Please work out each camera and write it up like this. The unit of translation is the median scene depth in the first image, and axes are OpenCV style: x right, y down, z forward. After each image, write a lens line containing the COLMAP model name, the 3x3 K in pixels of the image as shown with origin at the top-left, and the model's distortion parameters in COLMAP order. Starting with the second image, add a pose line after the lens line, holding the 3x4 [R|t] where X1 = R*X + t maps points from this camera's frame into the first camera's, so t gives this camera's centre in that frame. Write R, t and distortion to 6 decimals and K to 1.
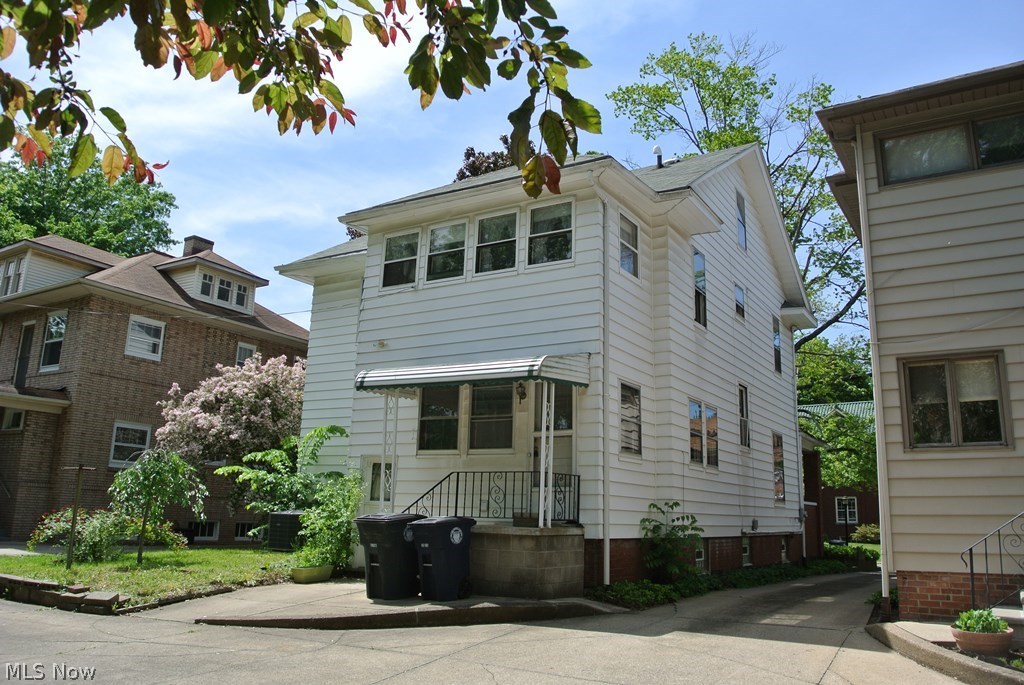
lens RADIAL K [[791.9, 0, 514.1], [0, 791.9, 340.7], [0, 0, 1]] dist [-0.047761, -0.001103]
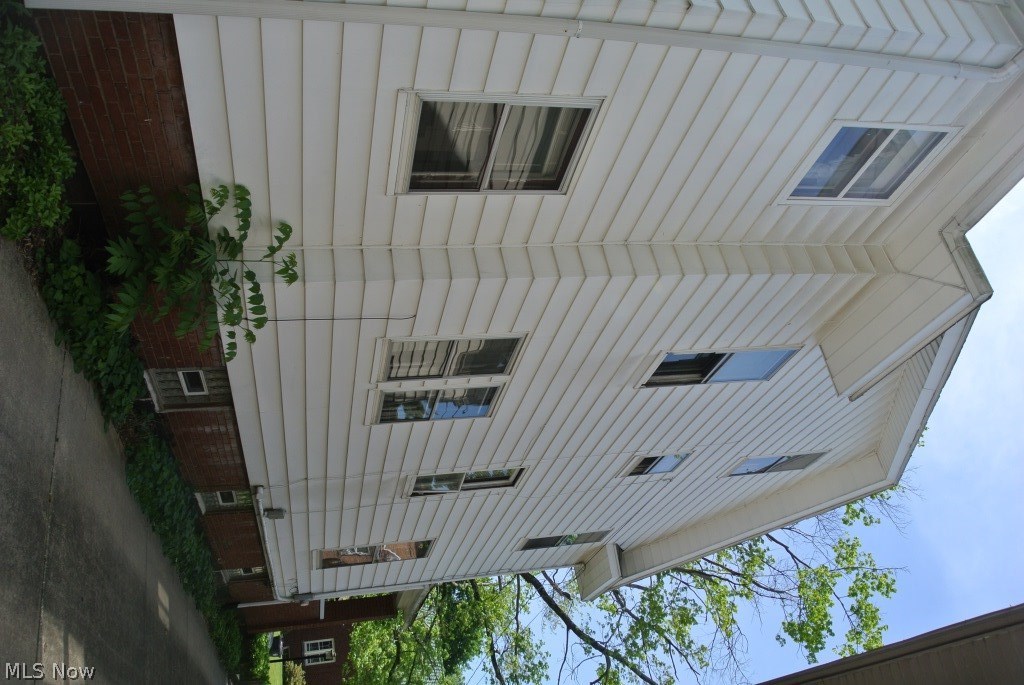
lens RADIAL K [[791.9, 0, 511.1], [0, 791.9, 342.0], [0, 0, 1]] dist [-0.047761, -0.001103]
pose [[0.054591, 0.997459, 0.045782, 0.152351], [-0.997193, 0.056814, -0.048762, 0.078639], [-0.051239, -0.042992, 0.997761, 0.396135]]
